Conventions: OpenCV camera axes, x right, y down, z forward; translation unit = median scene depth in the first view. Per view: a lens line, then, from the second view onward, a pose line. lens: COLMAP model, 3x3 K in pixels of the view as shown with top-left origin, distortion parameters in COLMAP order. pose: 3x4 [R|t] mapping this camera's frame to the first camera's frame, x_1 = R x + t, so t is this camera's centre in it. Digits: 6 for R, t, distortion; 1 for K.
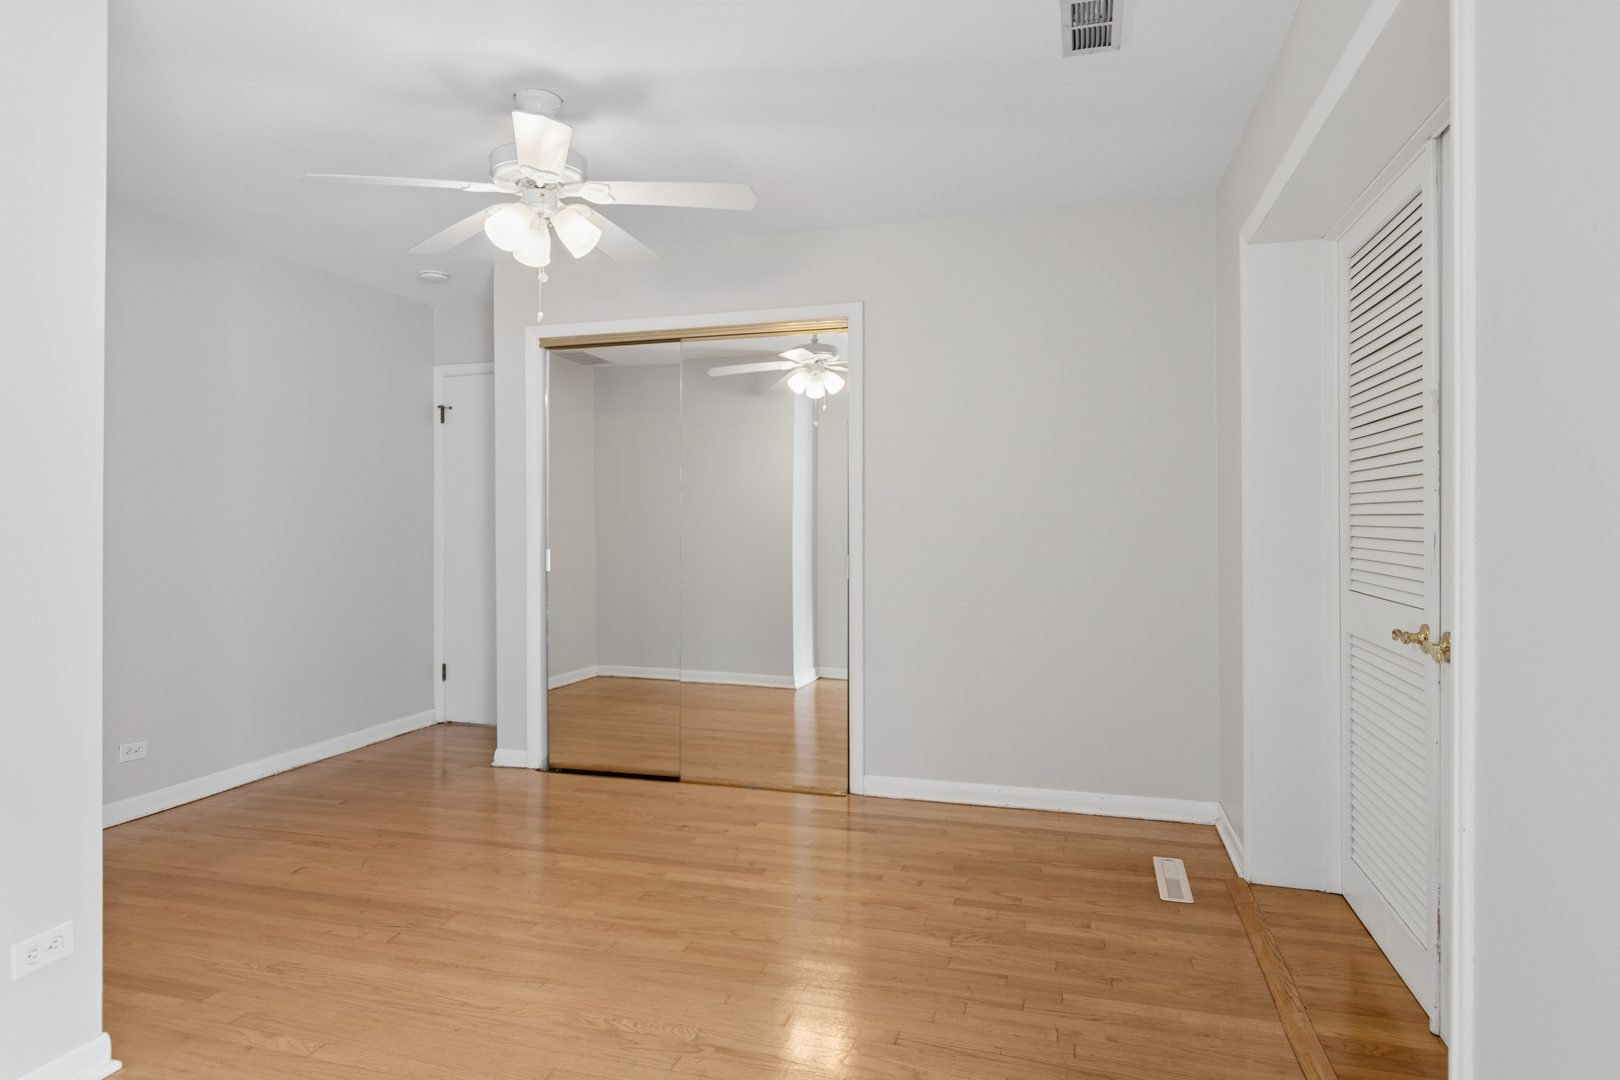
lens RADIAL K [[933.5, 0, 810.3], [0, 933.5, 536.1], [0, 0, 1]] dist [-0.004015, 0.000387]
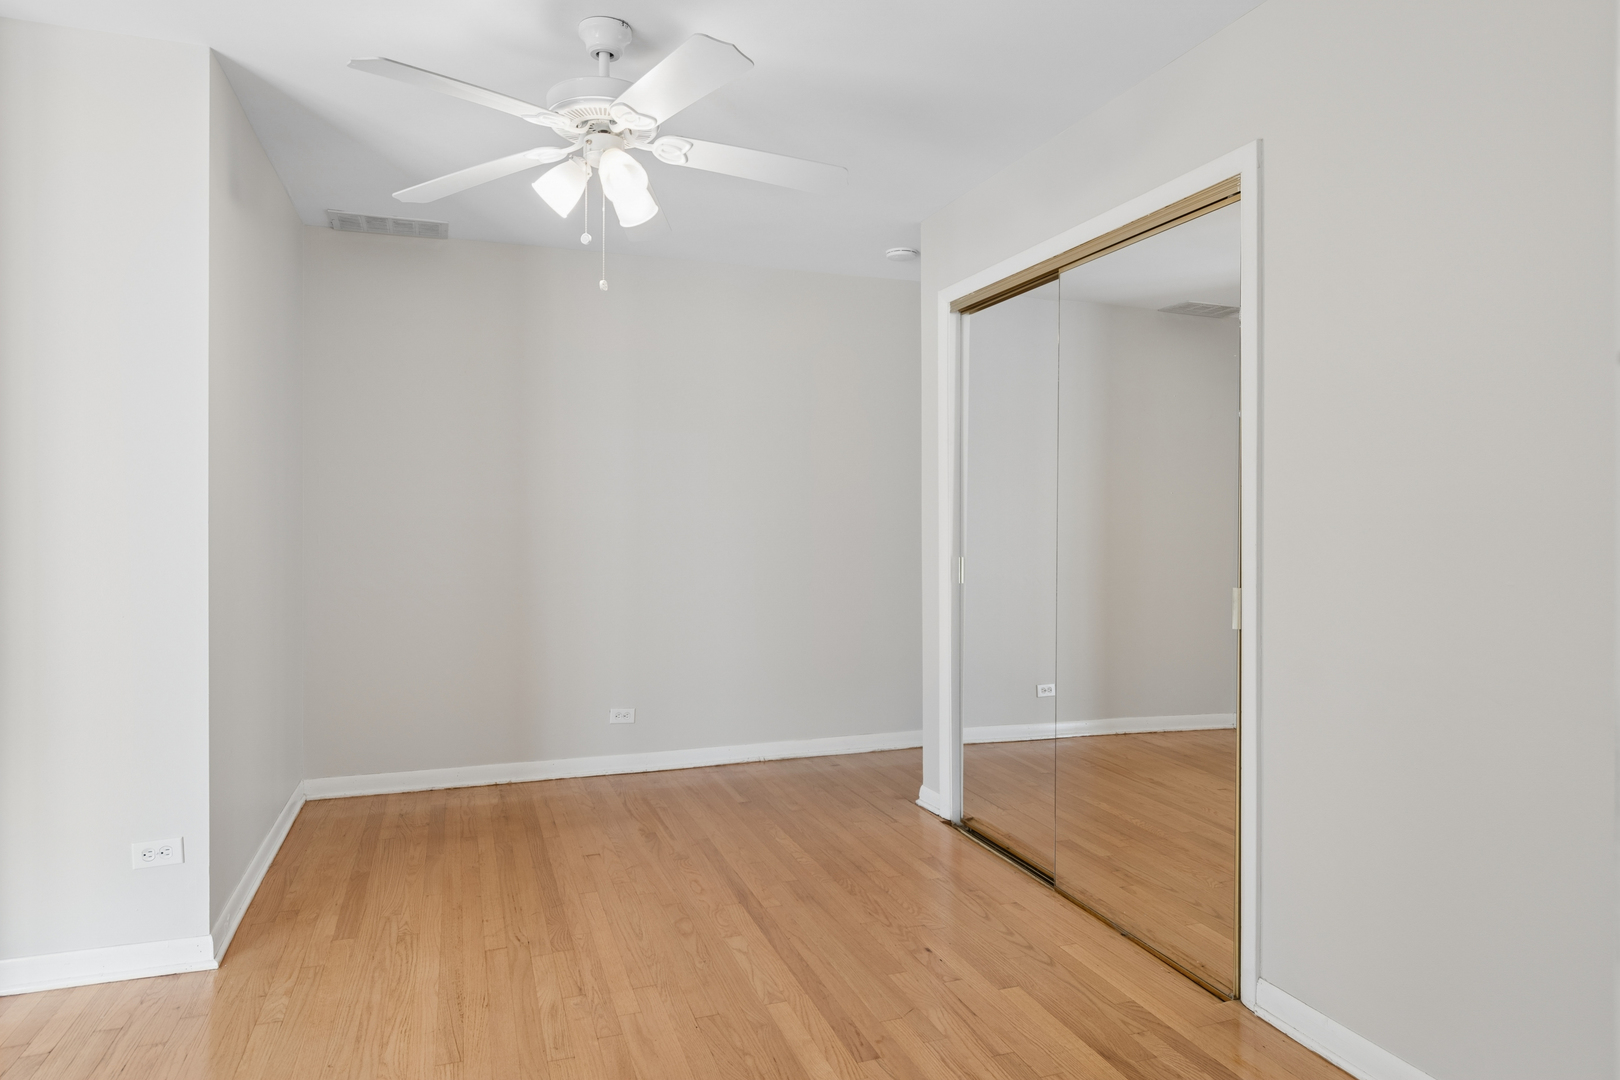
lens RADIAL K [[966.6, 0, 807.8], [0, 966.6, 529.8], [0, 0, 1]] dist [-0.001258, -0.001885]
pose [[0.580042, 0.014009, -0.814466, 0.460602], [-0.013921, 0.999877, 0.007283, -0.019751], [0.814467, 0.007114, 0.580166, 0.544567]]
